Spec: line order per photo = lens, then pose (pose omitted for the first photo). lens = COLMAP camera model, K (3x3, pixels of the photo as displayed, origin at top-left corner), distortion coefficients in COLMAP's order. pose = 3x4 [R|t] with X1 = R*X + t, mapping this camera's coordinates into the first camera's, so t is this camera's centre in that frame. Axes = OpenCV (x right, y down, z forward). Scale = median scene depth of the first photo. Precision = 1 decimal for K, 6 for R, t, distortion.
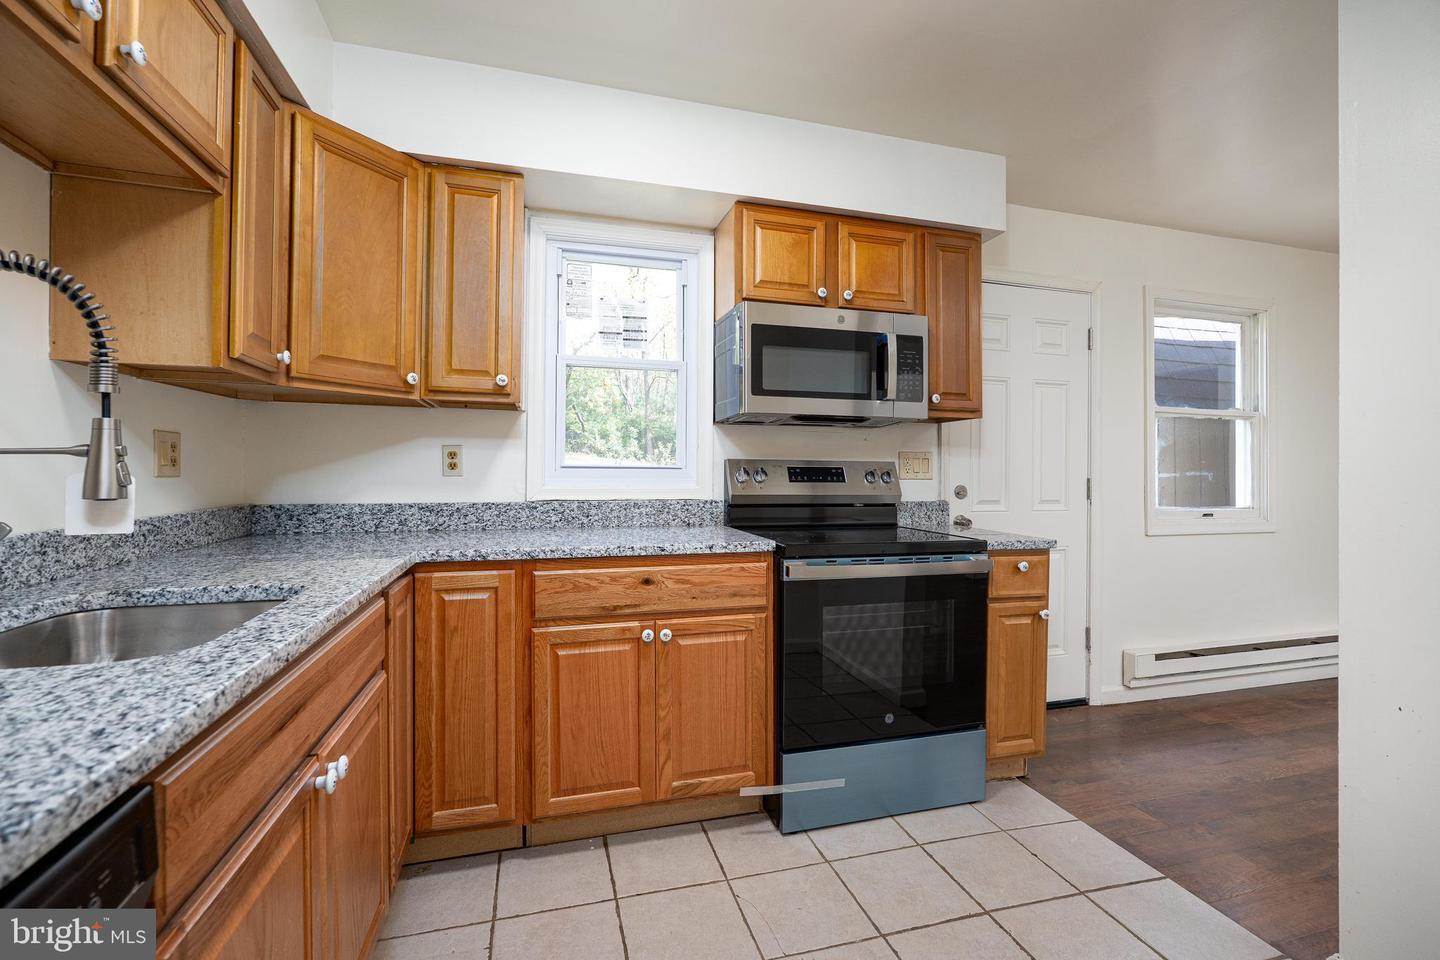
lens RADIAL K [[648.7, 0, 728.4], [0, 648.7, 459.6], [0, 0, 1]] dist [-0.010241, 0.001521]
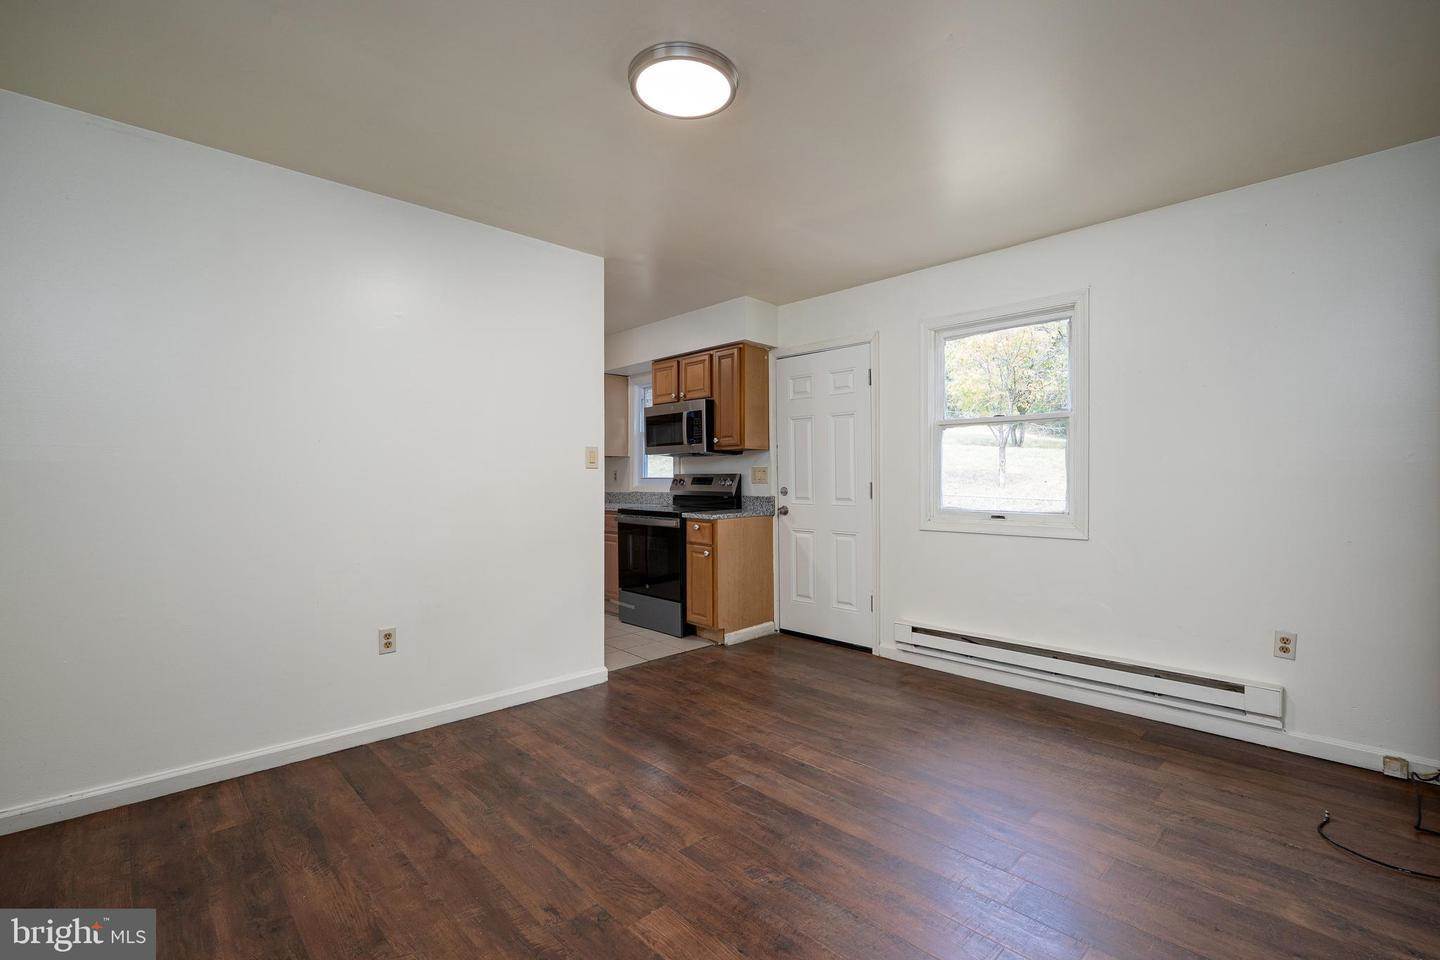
lens RADIAL K [[669.9, 0, 716.4], [0, 669.9, 472.3], [0, 0, 1]] dist [0.024242, 0.000637]
pose [[0.442393, -0.015210, -0.896692, 2.044104], [0.024069, 0.999697, -0.005082, 0.008117], [0.896498, -0.019334, 0.442625, 0.134595]]
